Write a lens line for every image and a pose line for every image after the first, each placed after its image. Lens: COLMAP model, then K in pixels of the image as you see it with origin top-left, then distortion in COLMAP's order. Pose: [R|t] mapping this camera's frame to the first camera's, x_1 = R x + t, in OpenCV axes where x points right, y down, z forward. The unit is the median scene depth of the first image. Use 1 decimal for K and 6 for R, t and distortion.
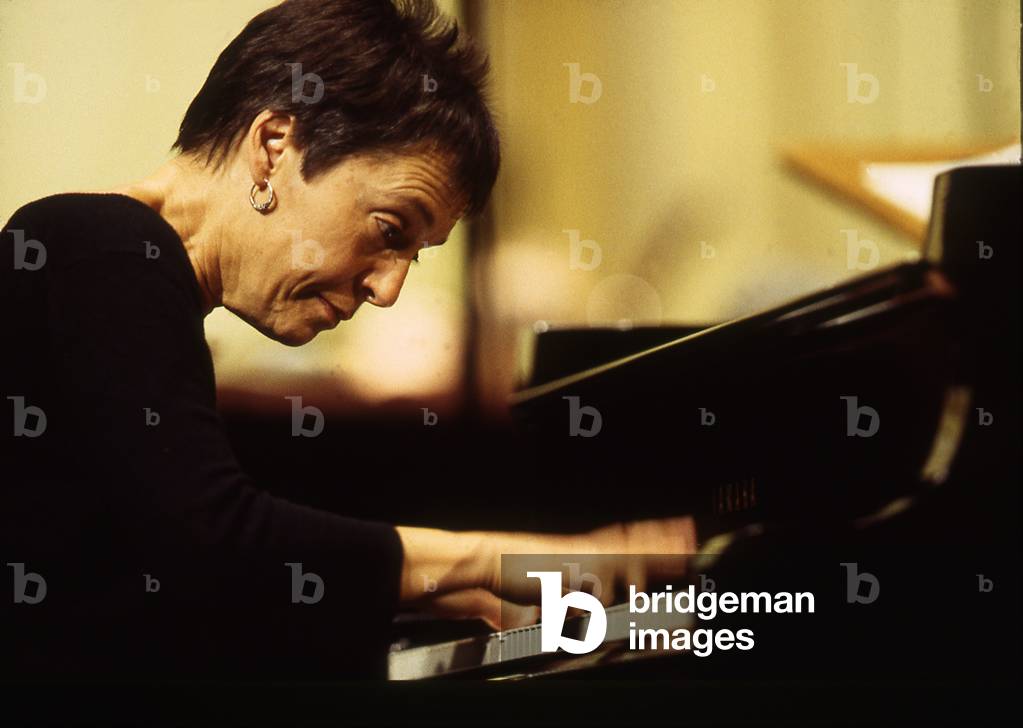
lens RADIAL K [[415.4, 0, 511.5], [0, 415.4, 364.0], [0, 0, 1]] dist [0.000321, 0.000059]
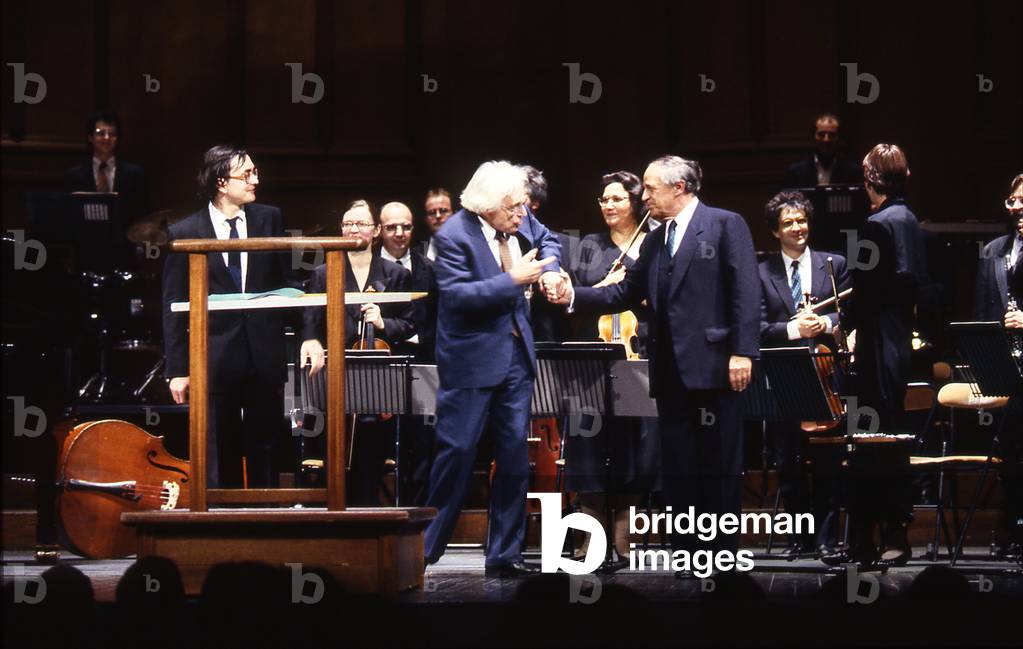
lens RADIAL K [[415.7, 0, 511.5], [0, 415.7, 324.5], [0, 0, 1]] dist [-0.000026, 0.000119]
pose [[1.000000, -0.000330, -0.000159, 0.000175], [0.000330, 1.000000, -0.000905, 0.707634], [0.000159, 0.000905, 1.000000, 0.000069]]
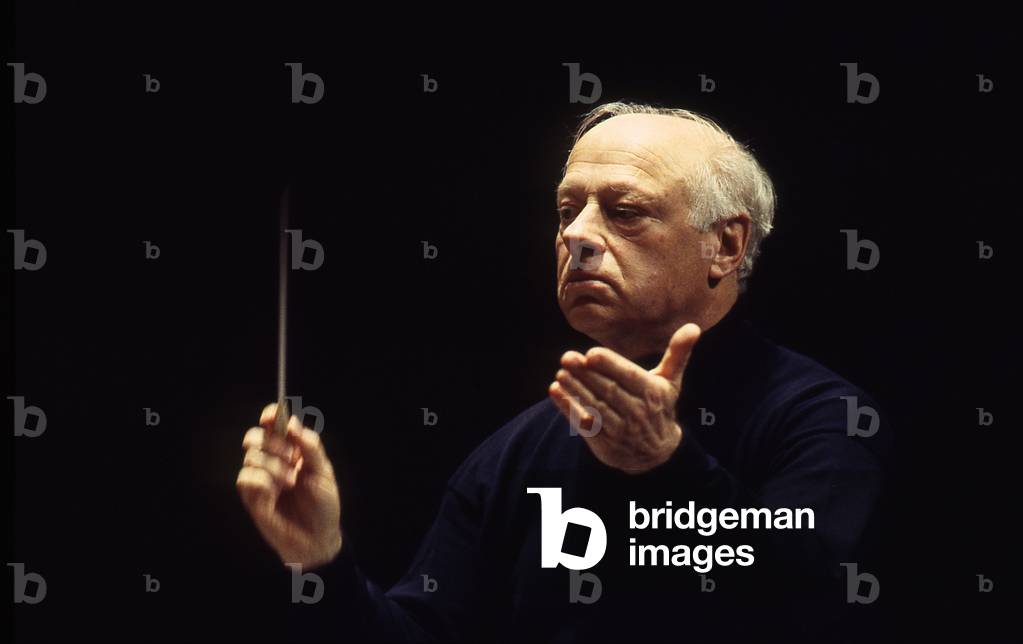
lens RADIAL K [[415.6, 0, 511.5], [0, 415.6, 322.0], [0, 0, 1]] dist [0.000337, -0.000029]
pose [[1.000000, -0.000319, -0.000149, 0.000177], [0.000319, 1.000000, -0.000746, 0.701448], [0.000150, 0.000746, 1.000000, 0.000062]]
